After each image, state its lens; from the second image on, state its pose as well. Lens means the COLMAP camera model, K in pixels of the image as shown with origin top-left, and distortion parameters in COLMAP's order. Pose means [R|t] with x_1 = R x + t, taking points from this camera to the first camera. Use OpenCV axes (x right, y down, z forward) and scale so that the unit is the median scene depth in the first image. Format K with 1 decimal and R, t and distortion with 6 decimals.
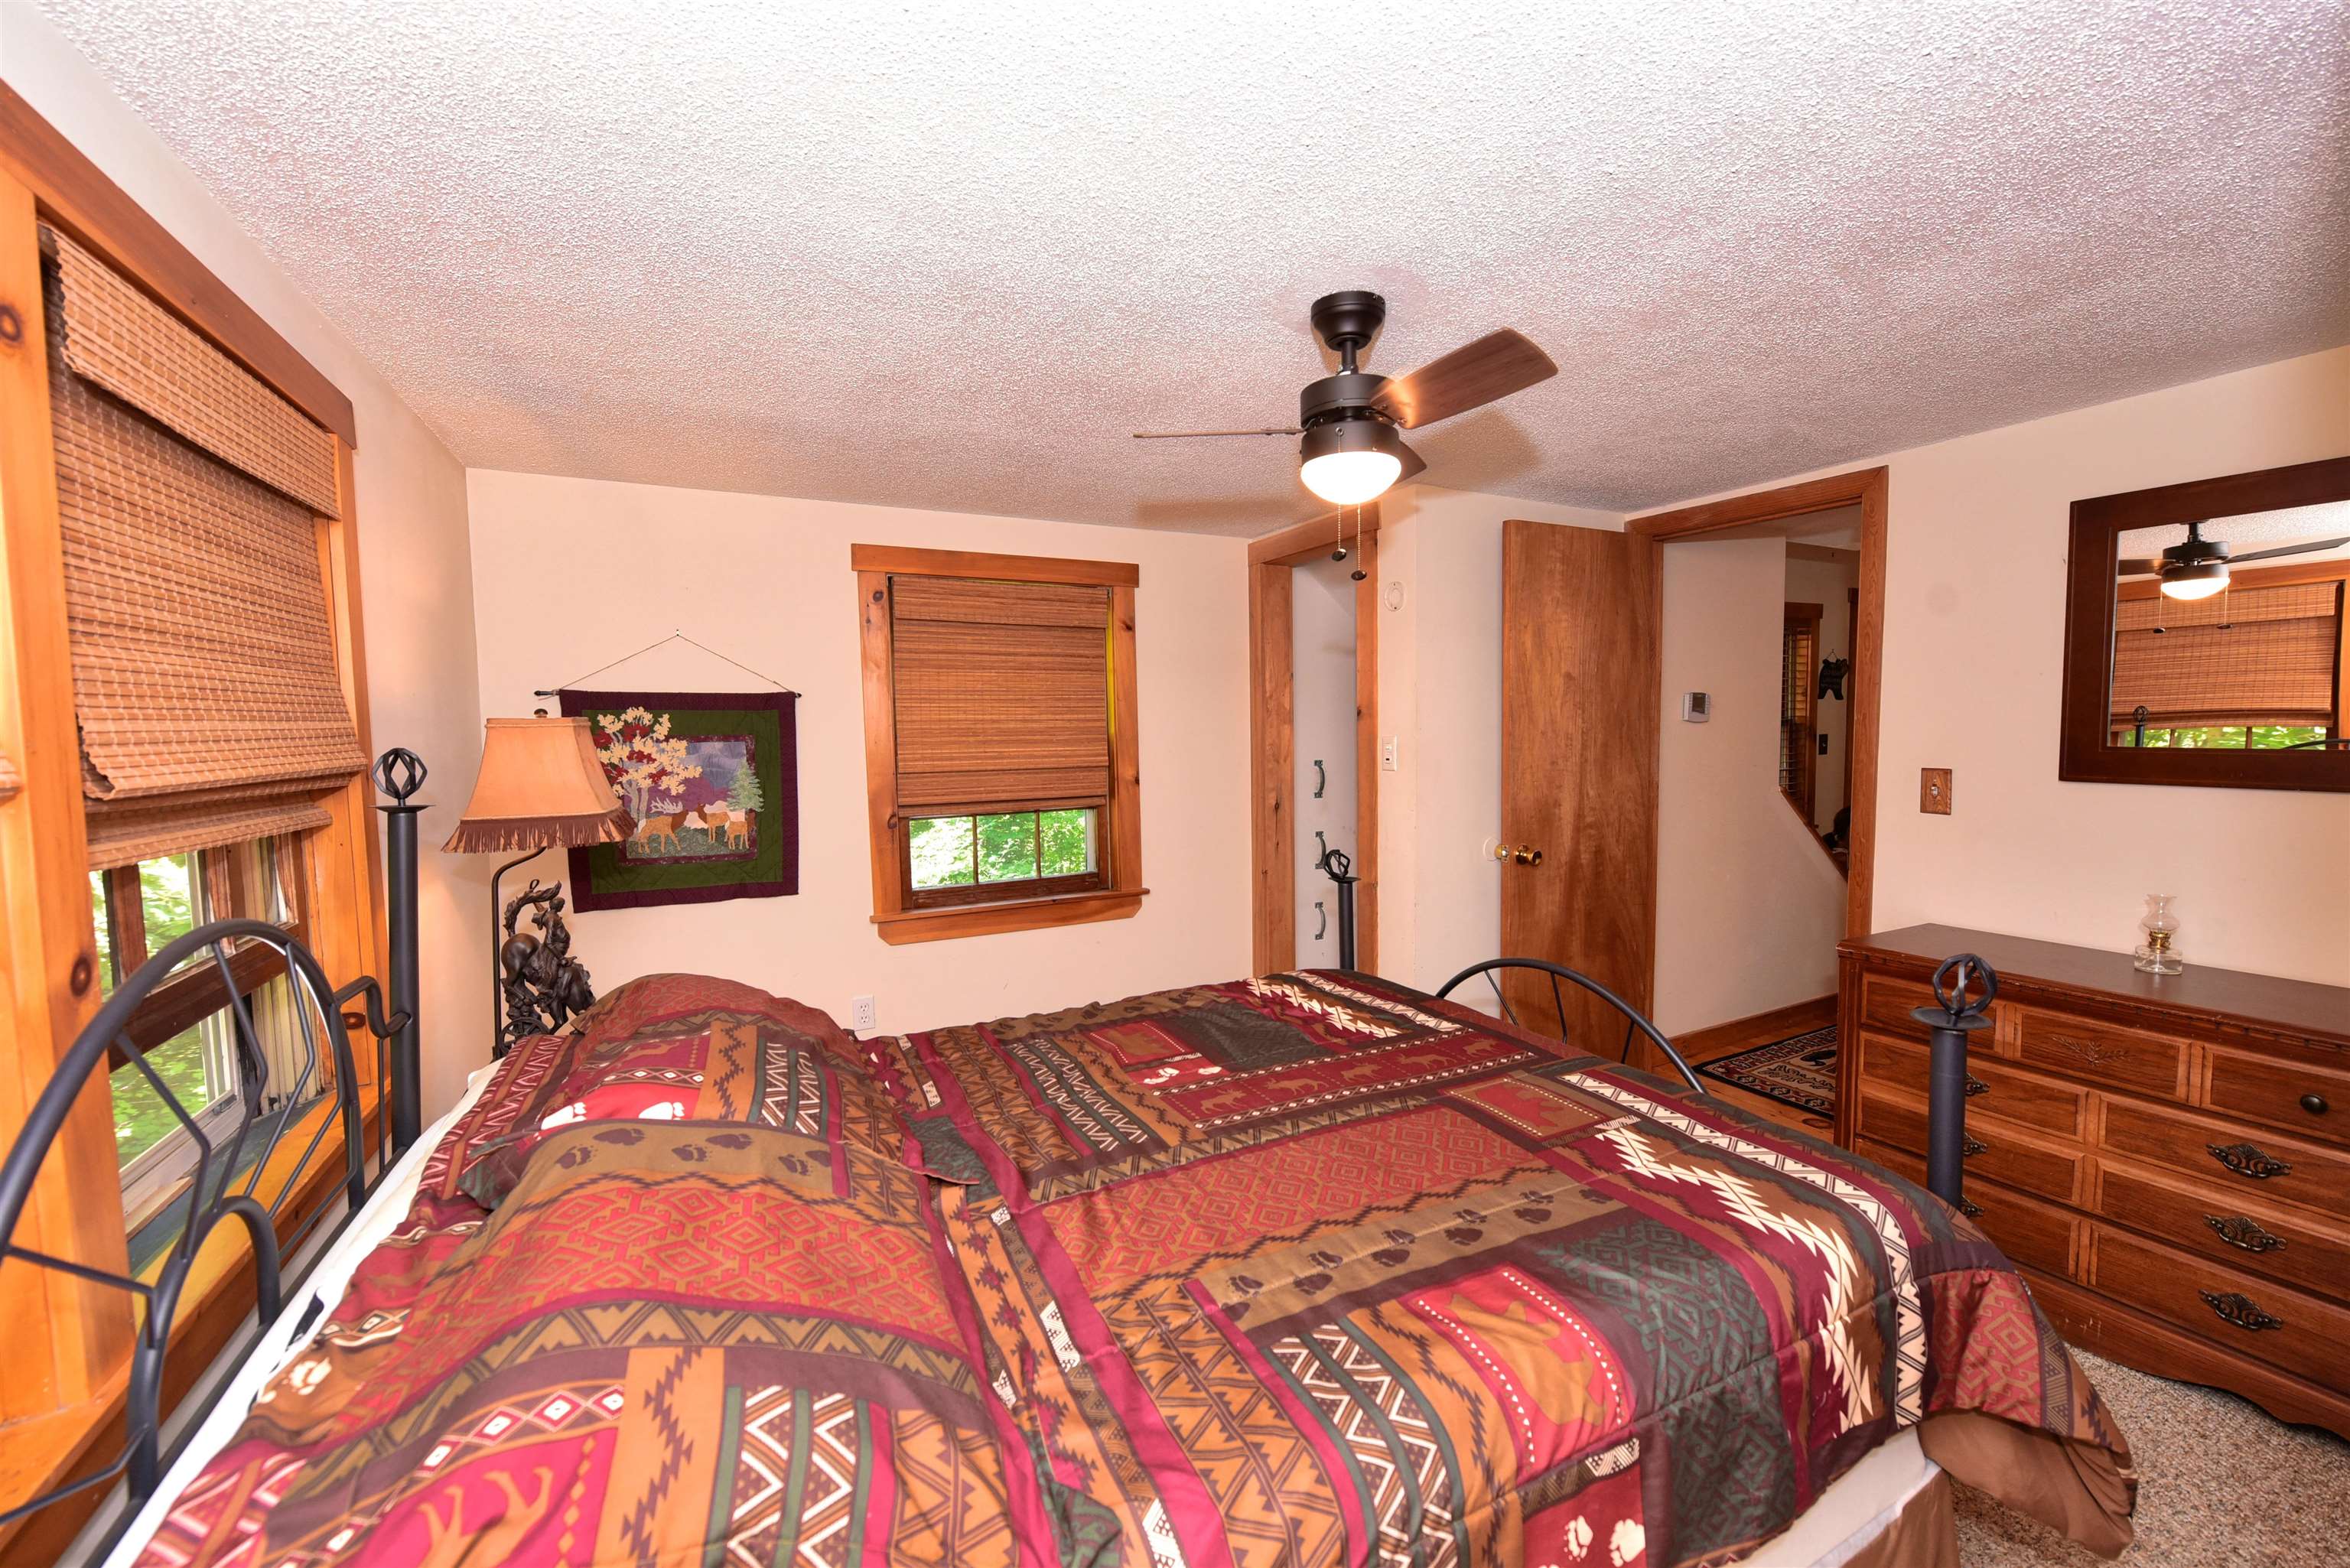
lens RADIAL K [[927.2, 0, 1185.1], [0, 927.2, 781.6], [0, 0, 1]] dist [-0.008745, -0.000427]
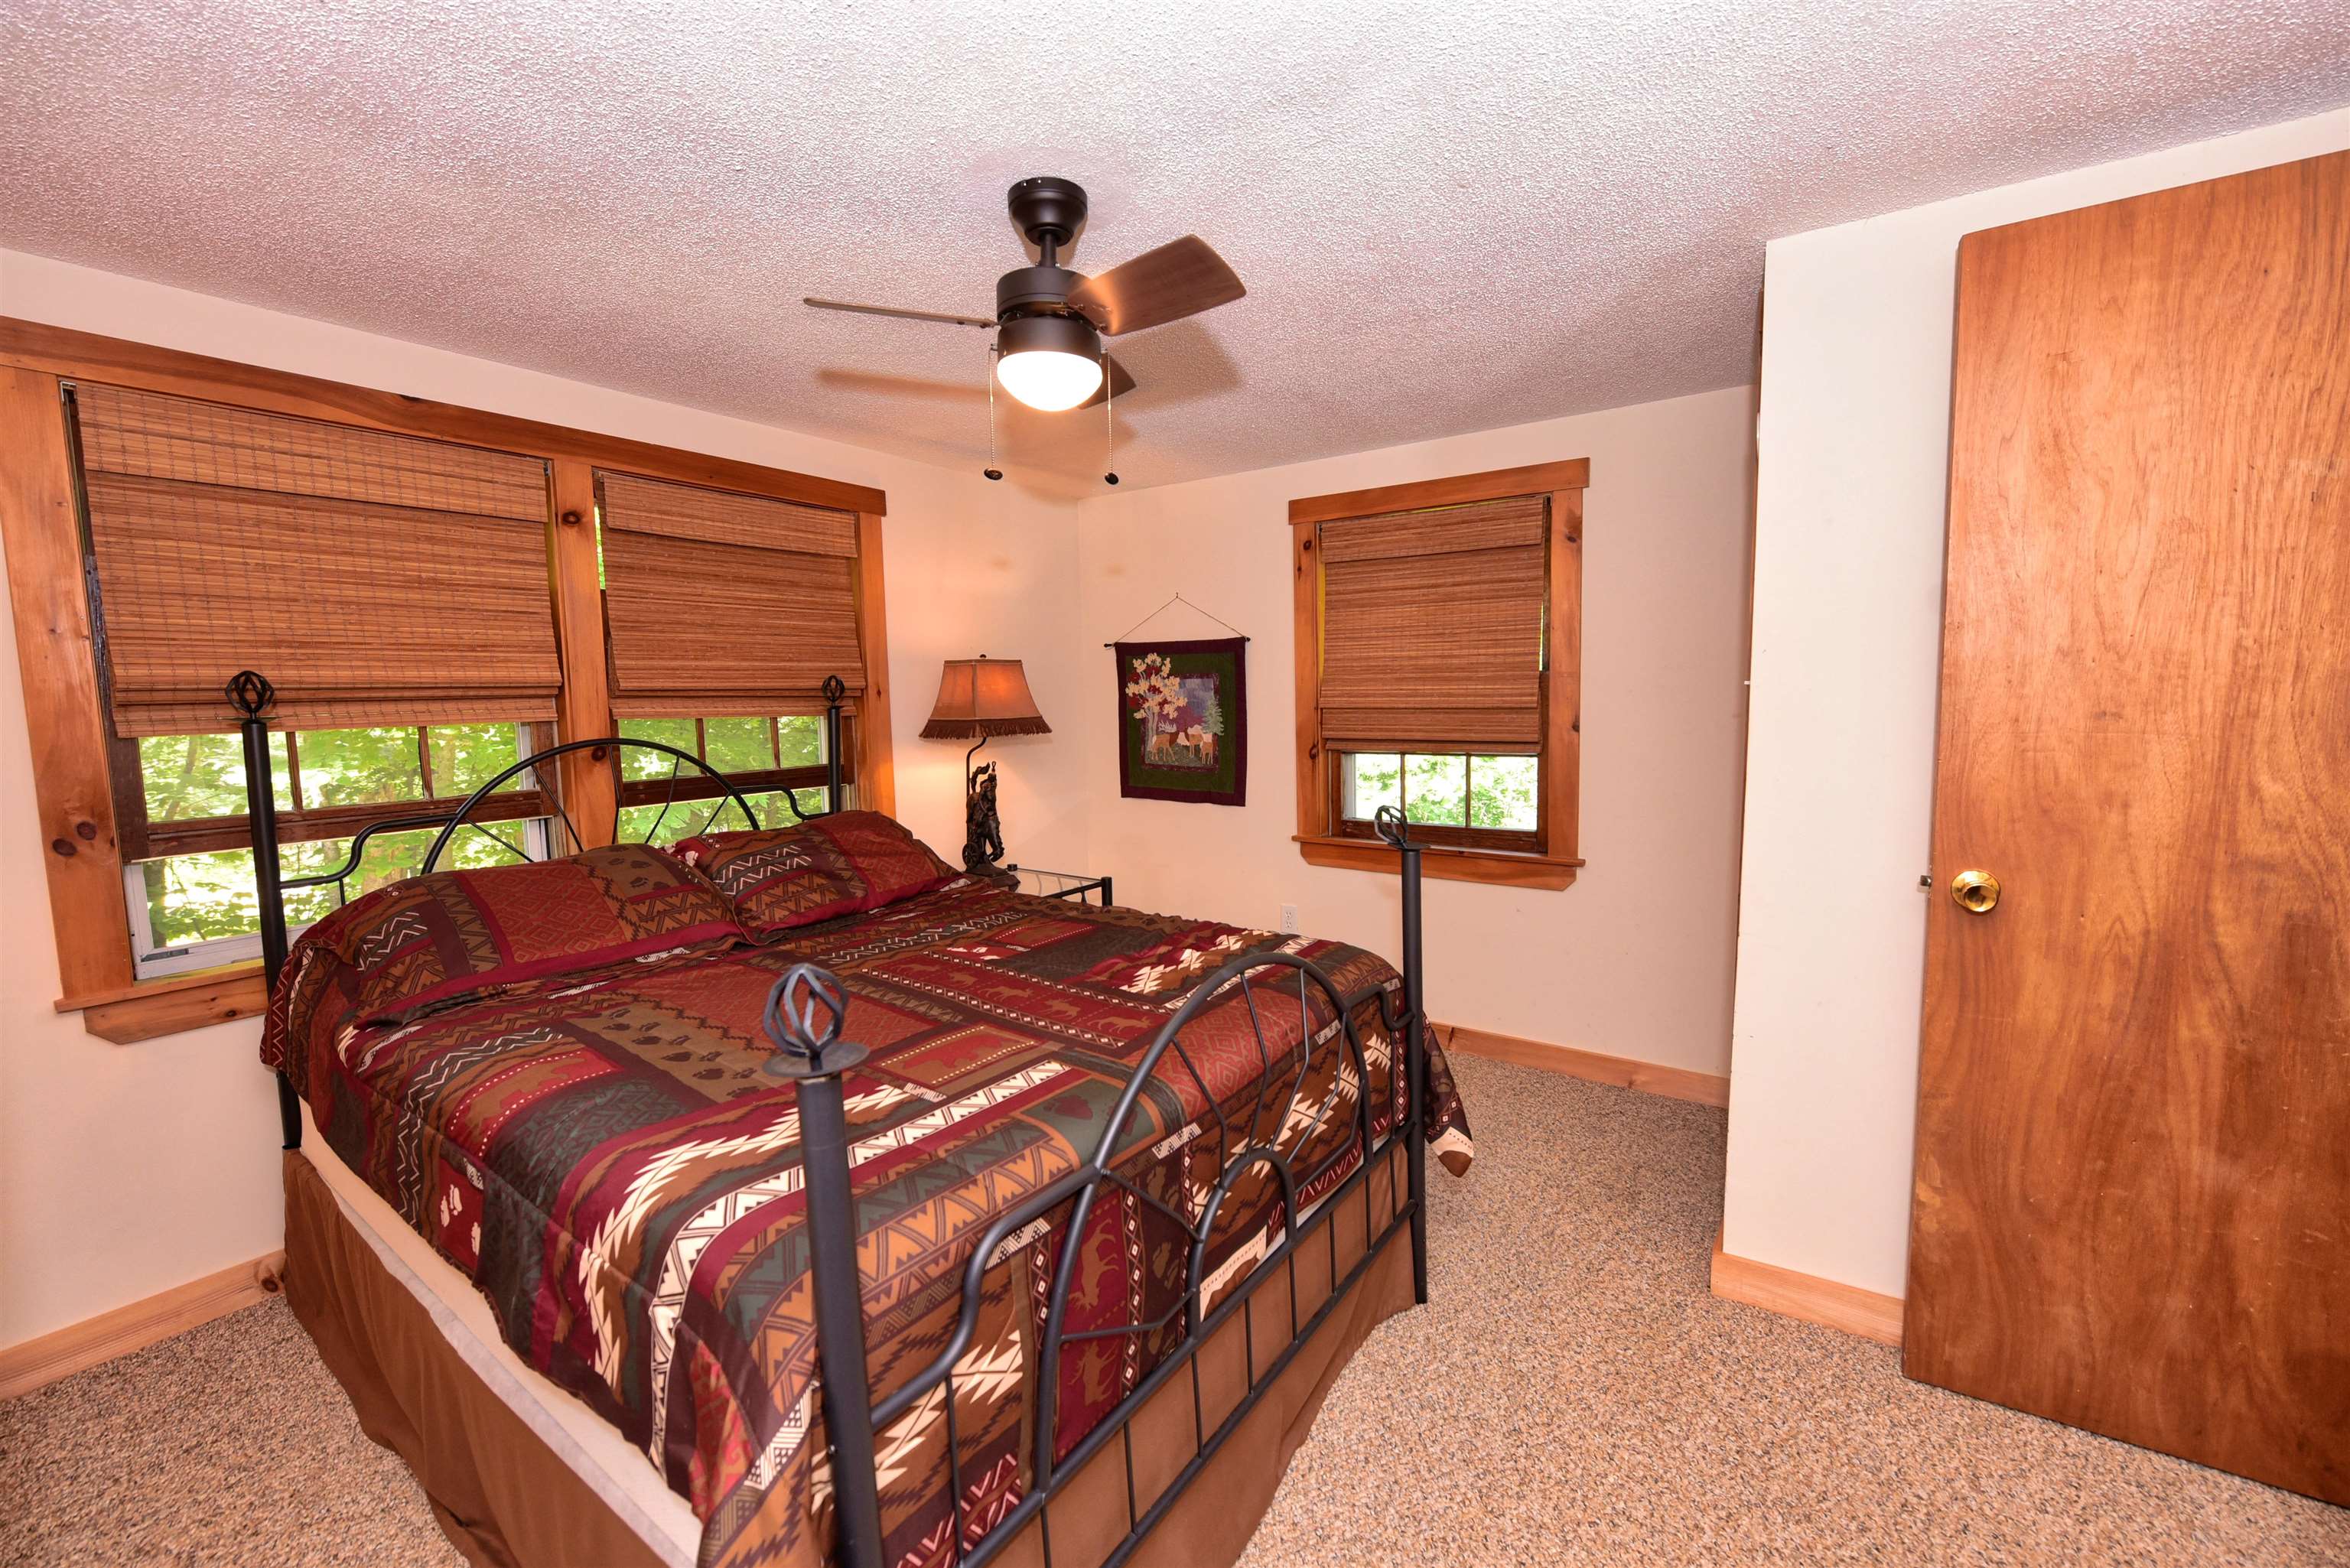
lens RADIAL K [[927.2, 0, 1185.1], [0, 927.2, 781.6], [0, 0, 1]] dist [-0.008745, -0.000427]
pose [[0.467975, 0.091474, -0.878995, 0.636594], [-0.047353, 0.995795, 0.078419, -0.000898], [0.882472, 0.004926, 0.470339, 0.387986]]
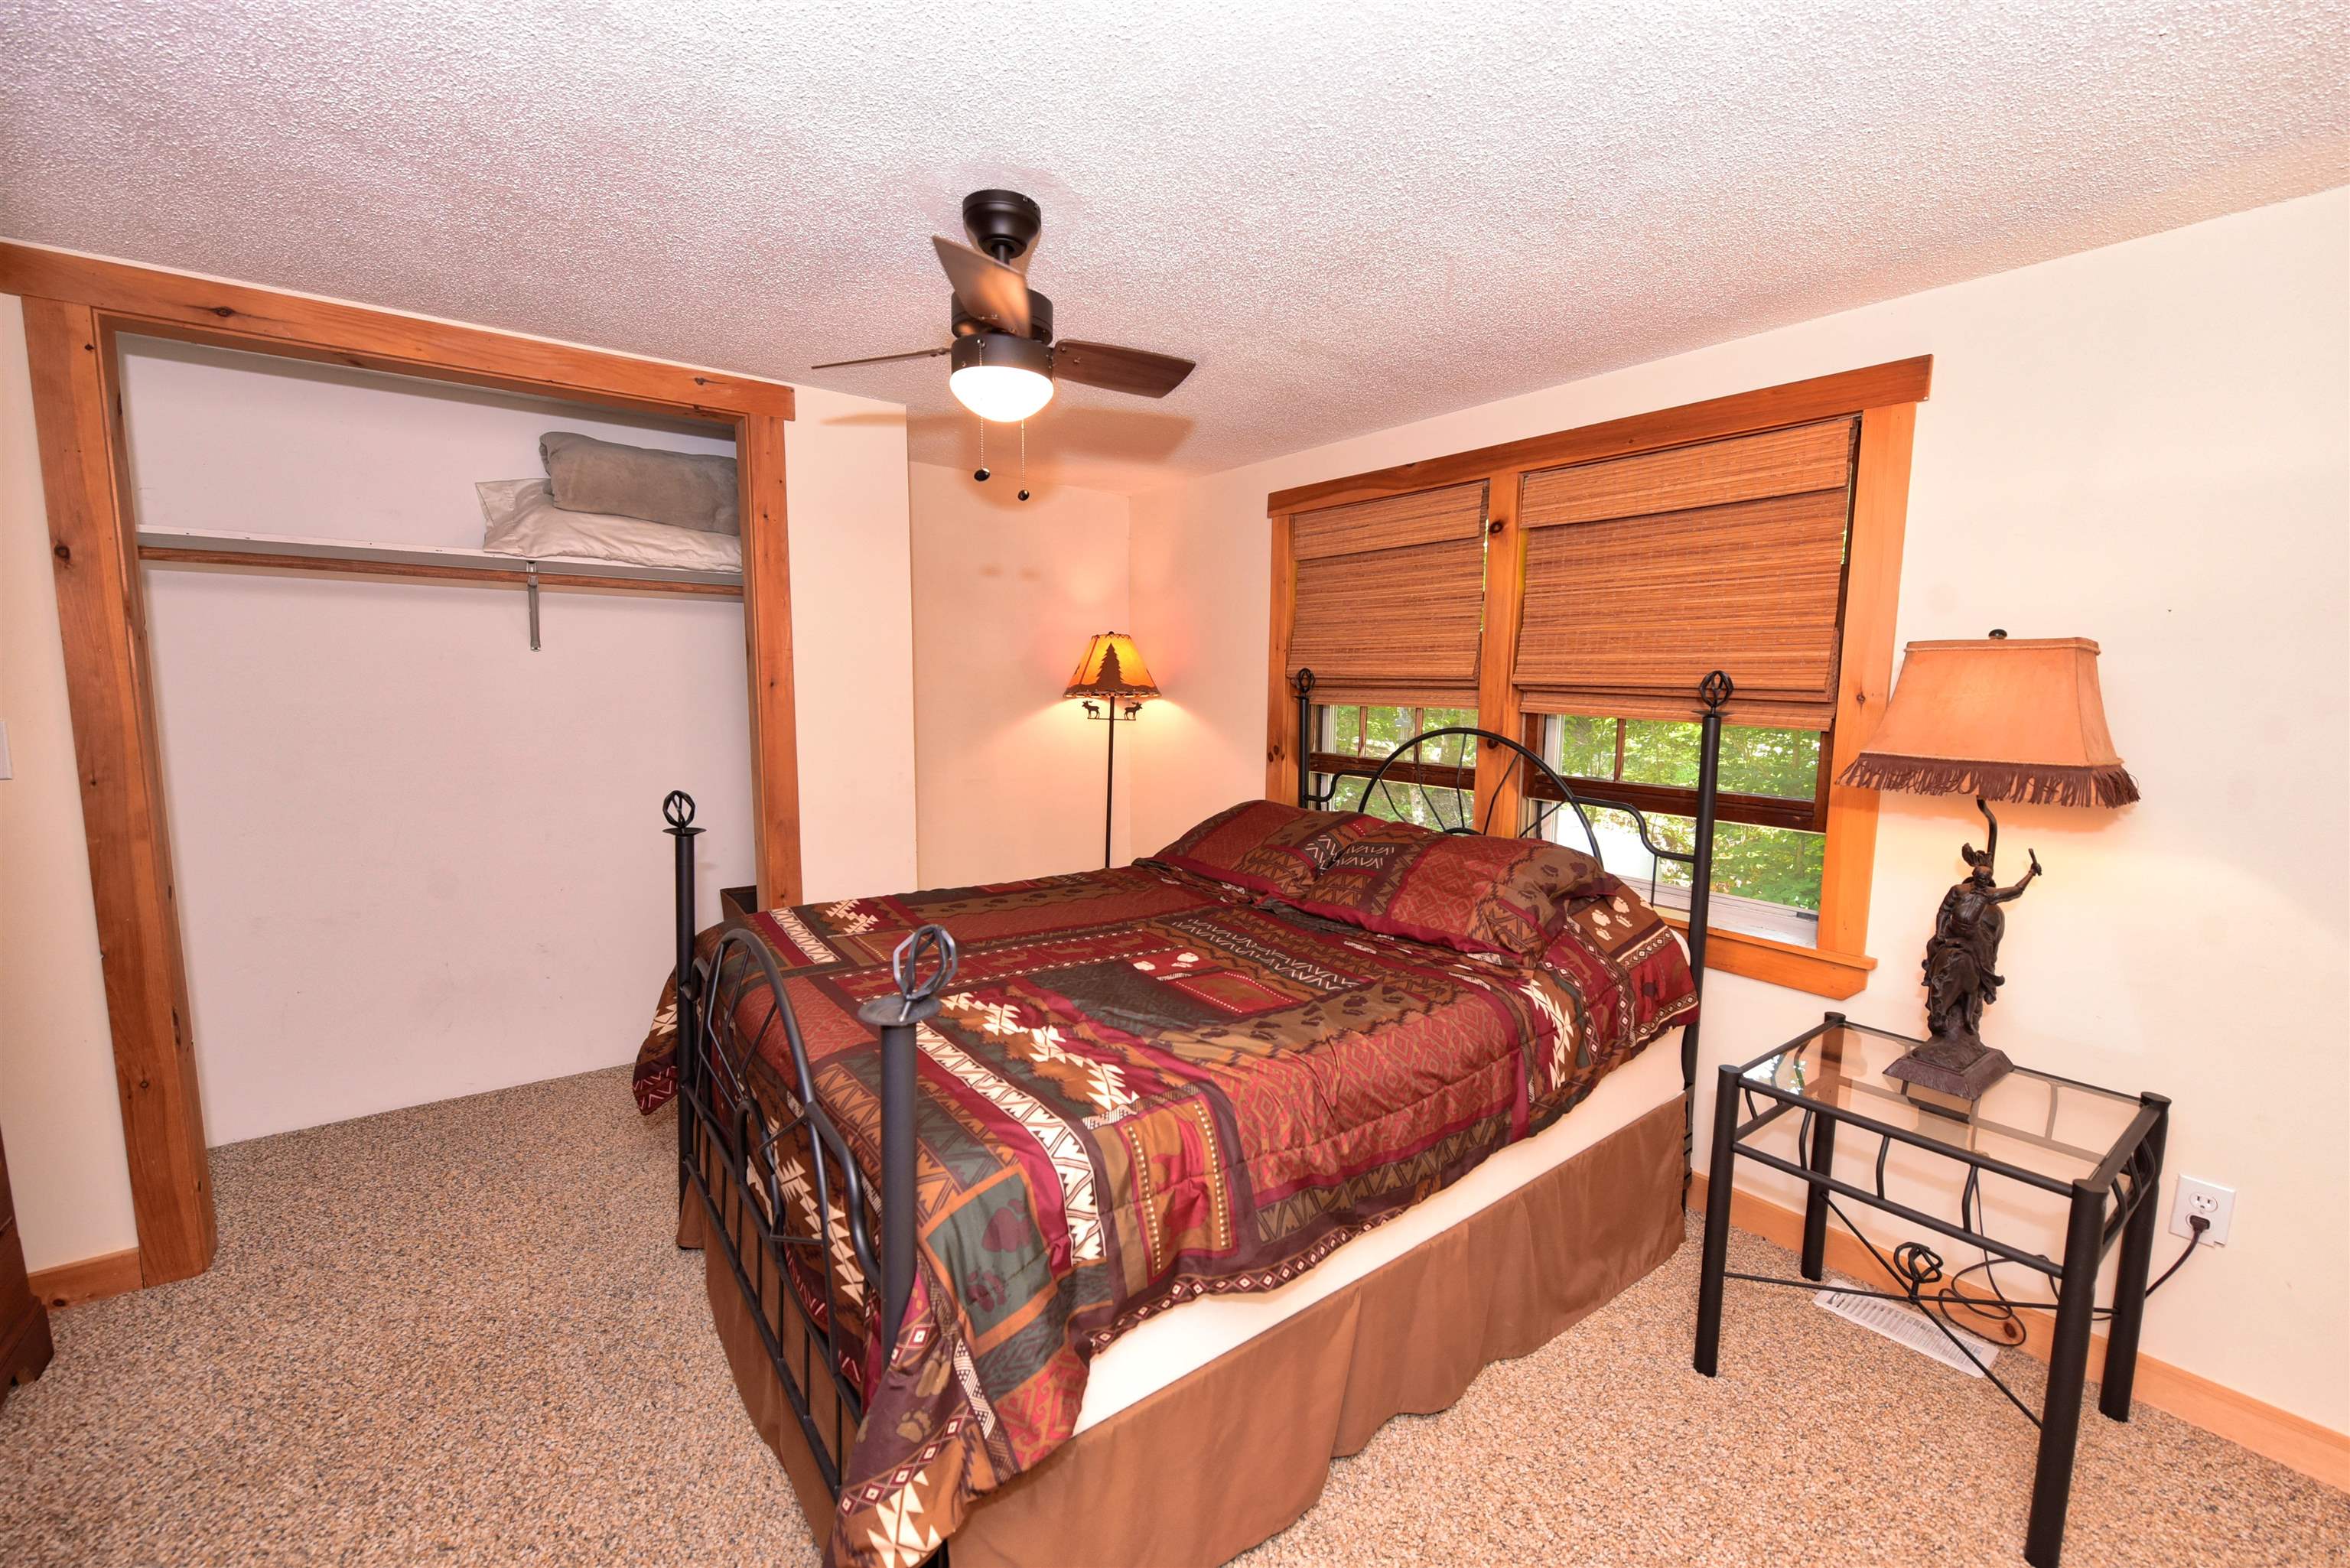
lens RADIAL K [[927.2, 0, 1185.1], [0, 927.2, 781.6], [0, 0, 1]] dist [-0.008745, -0.000427]
pose [[-0.983446, 0.022761, -0.179768, 0.099280], [-0.010036, 0.983715, 0.179456, -0.059597], [0.180925, 0.178290, -0.967202, 1.168935]]
